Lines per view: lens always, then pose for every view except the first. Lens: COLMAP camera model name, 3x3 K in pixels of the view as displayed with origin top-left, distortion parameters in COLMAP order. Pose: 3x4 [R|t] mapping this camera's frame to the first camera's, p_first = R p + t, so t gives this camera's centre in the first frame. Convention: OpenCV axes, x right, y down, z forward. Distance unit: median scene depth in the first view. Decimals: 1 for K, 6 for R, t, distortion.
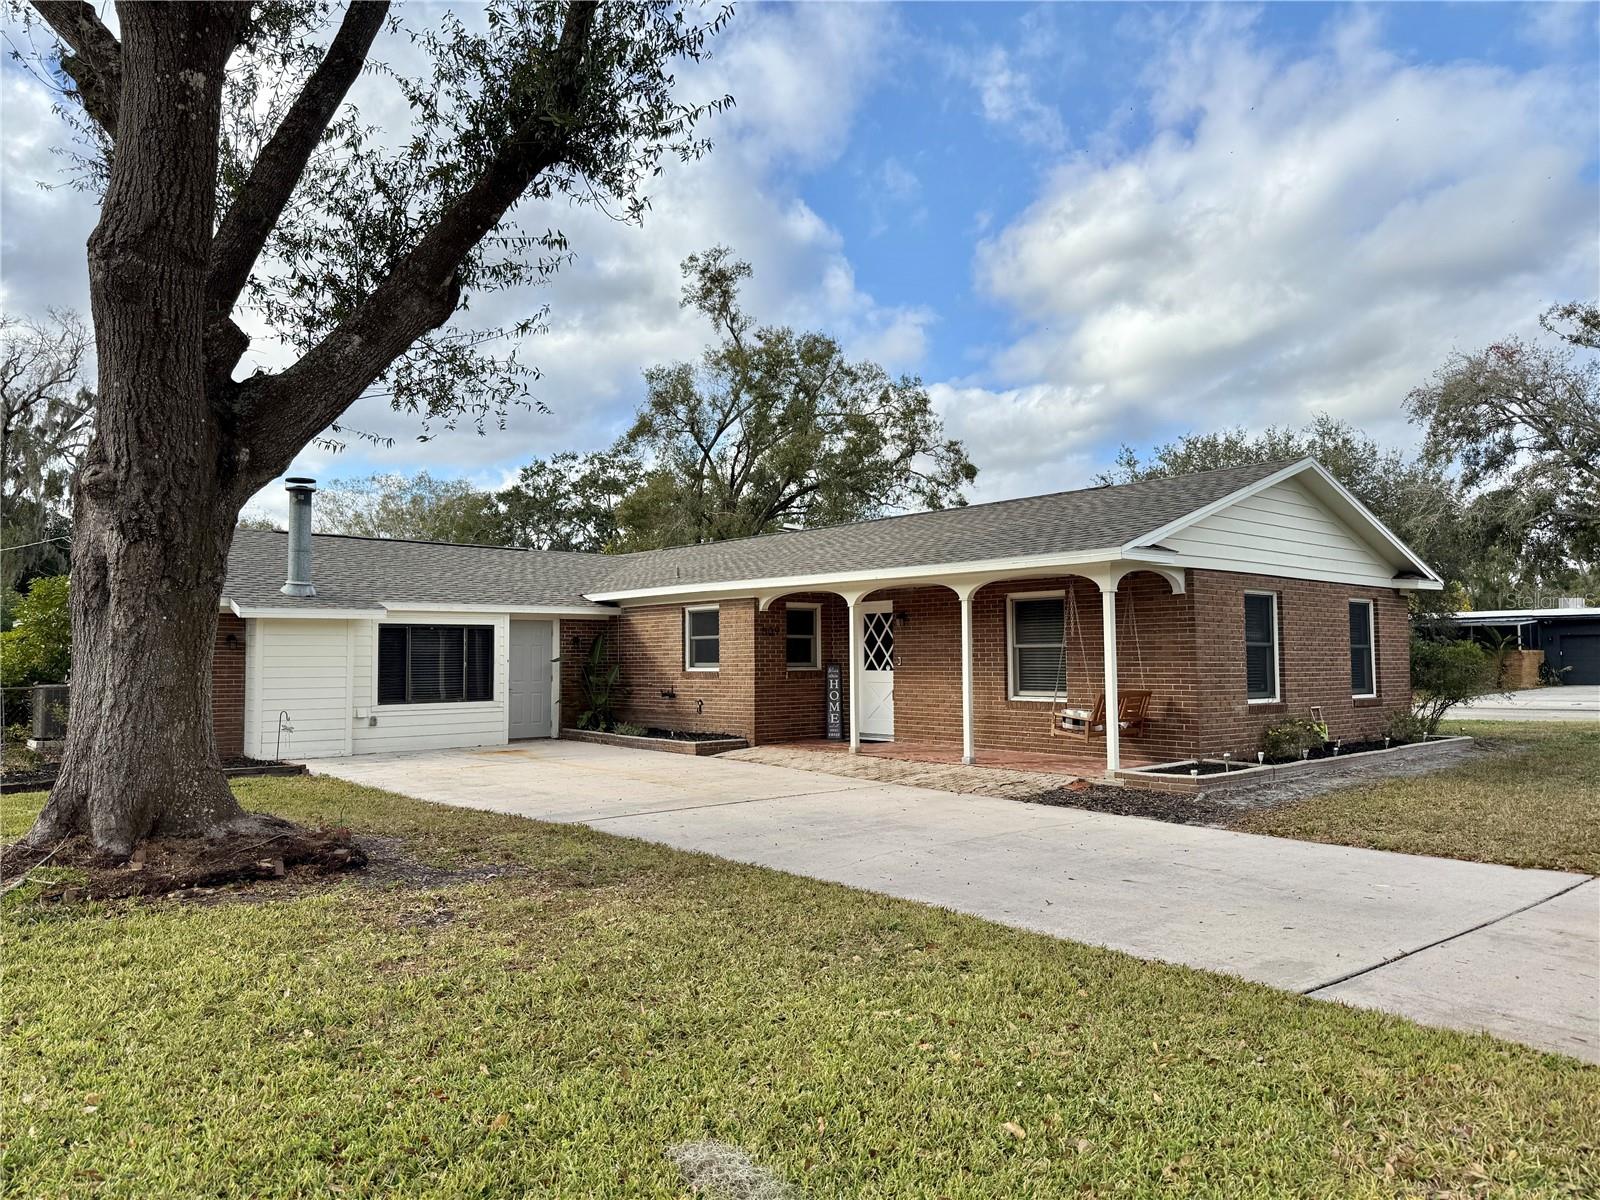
lens RADIAL K [[1104.0, 0, 800.0], [0, 1104.0, 600.0], [0, 0, 1]] dist [0.001094, 0.000036]
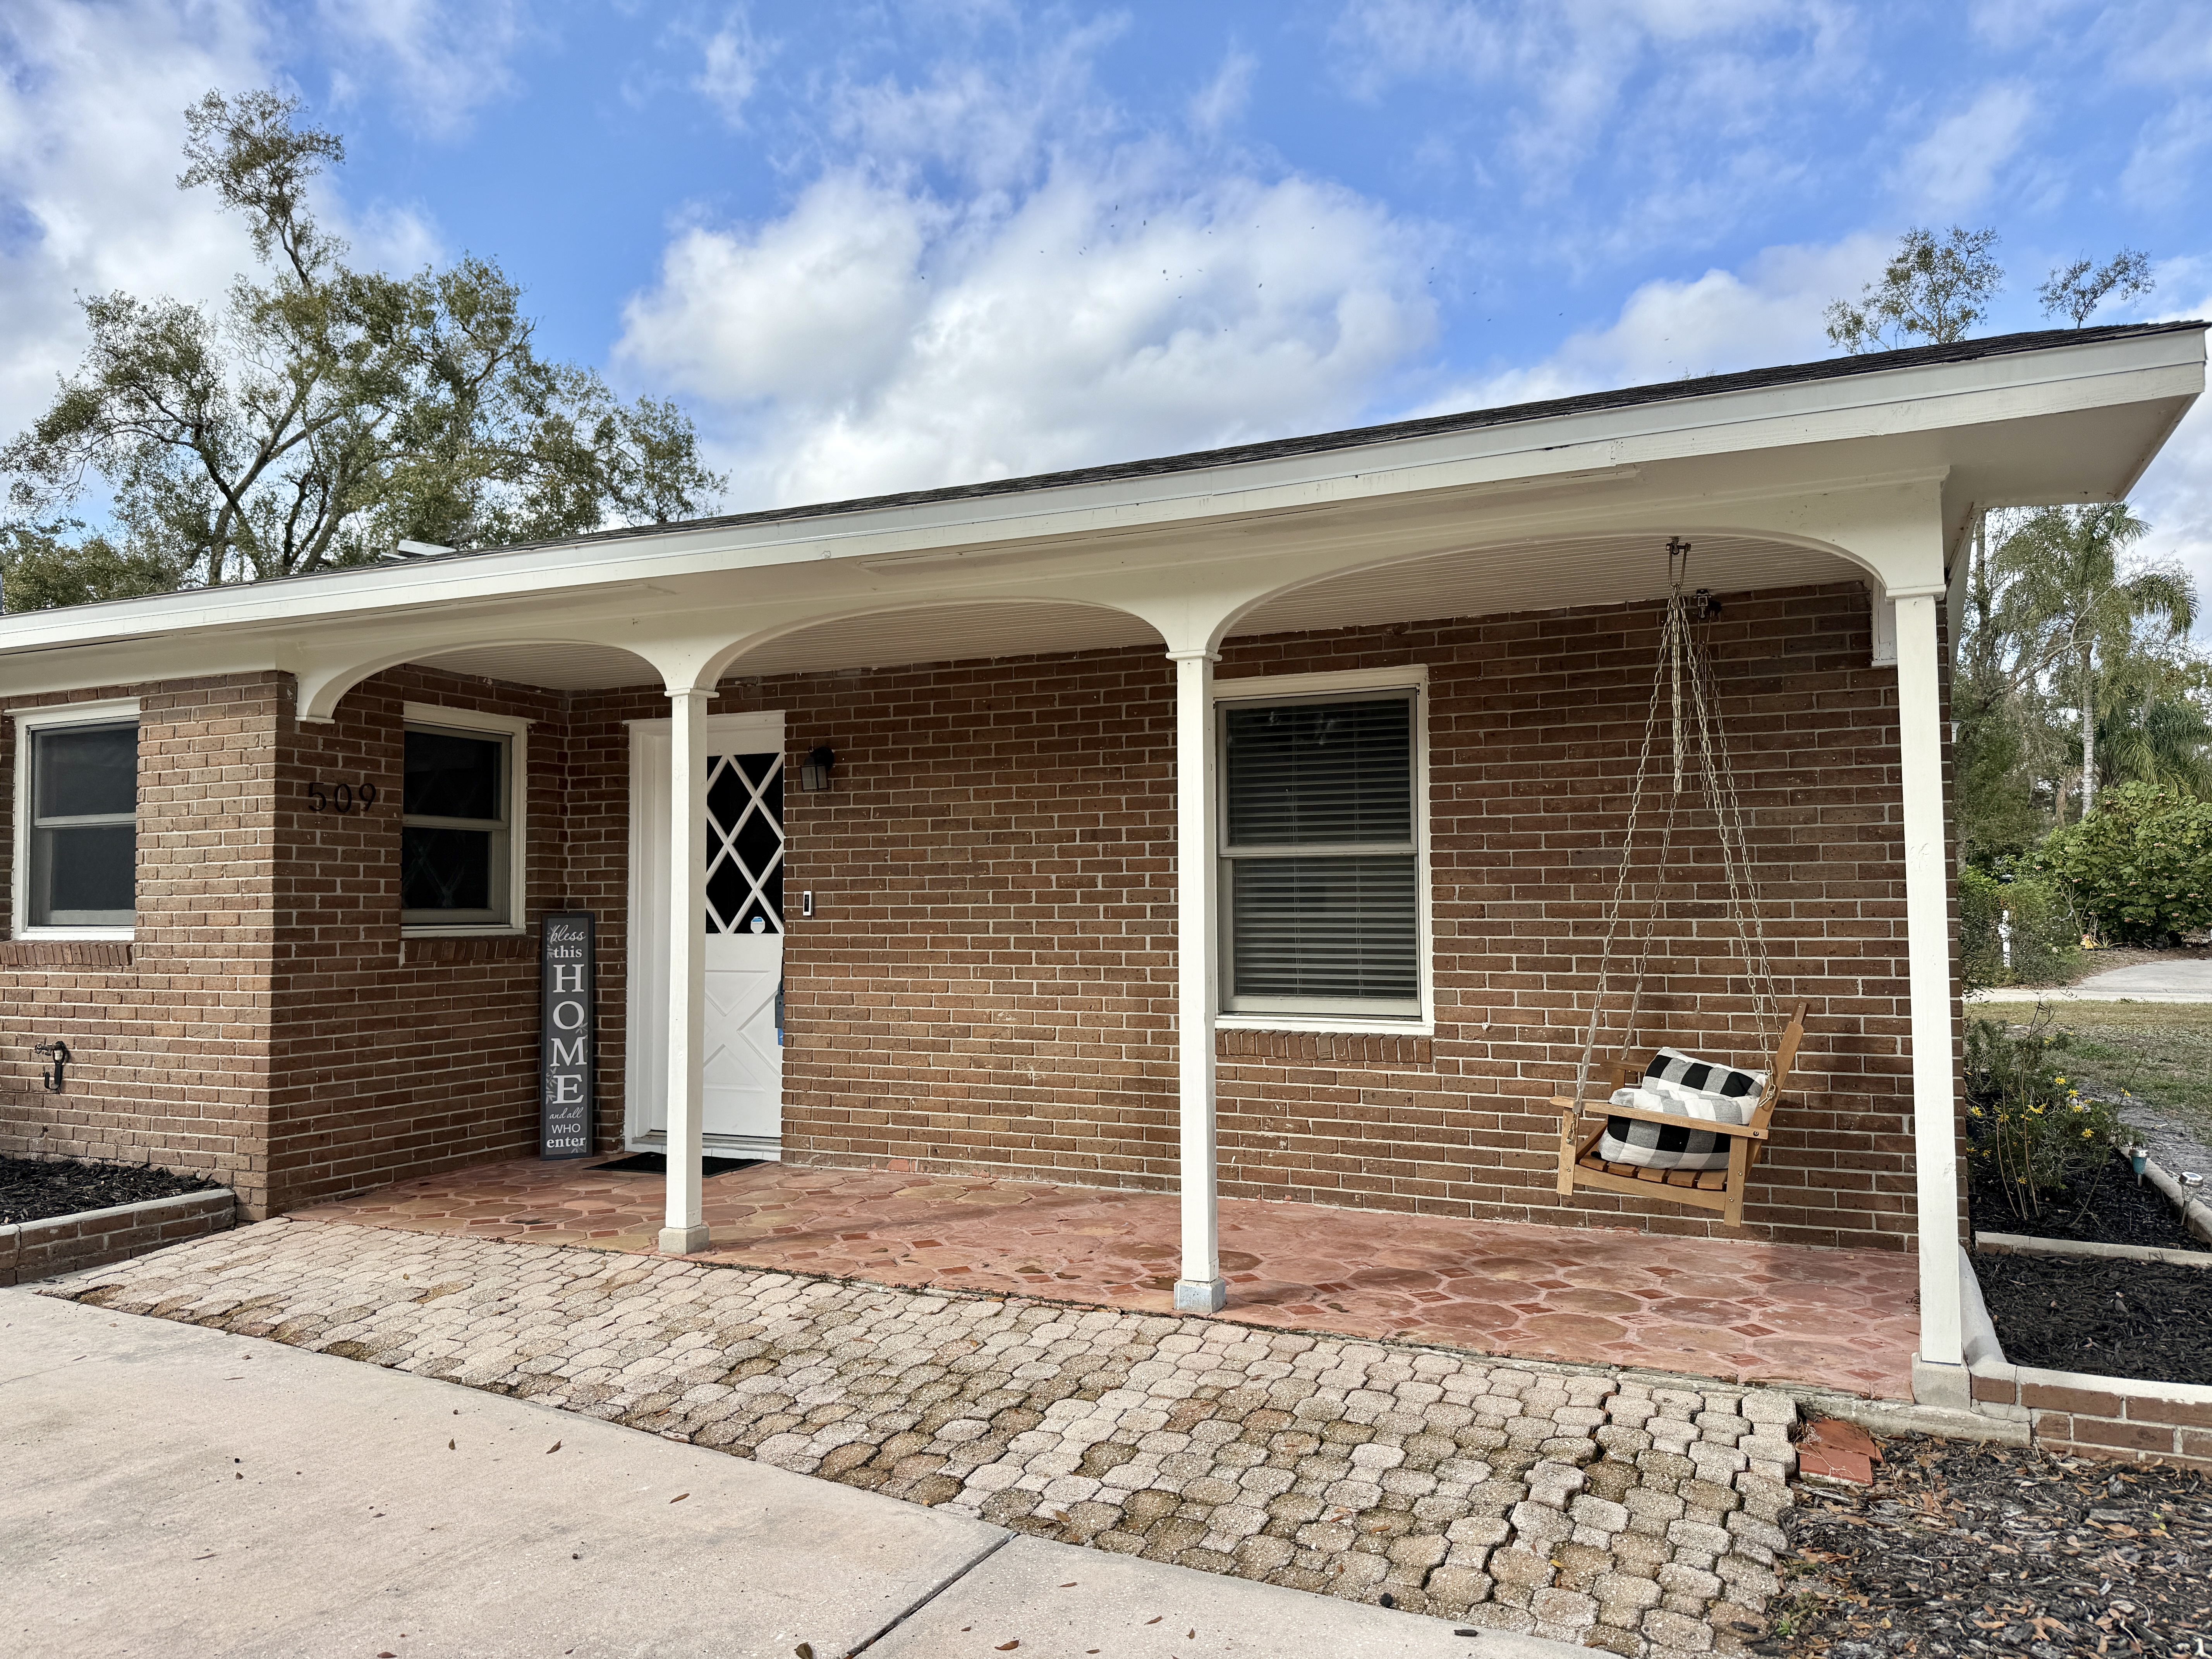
lens RADIAL K [[1525.0, 0, 1106.0], [0, 1525.0, 829.5], [0, 0, 1]] dist [0.027378, -0.061163]
pose [[0.912593, 0.020642, 0.408347, -0.003327], [-0.020327, 0.999780, -0.005112, 0.014664], [-0.408363, -0.003635, 0.912812, 0.240105]]
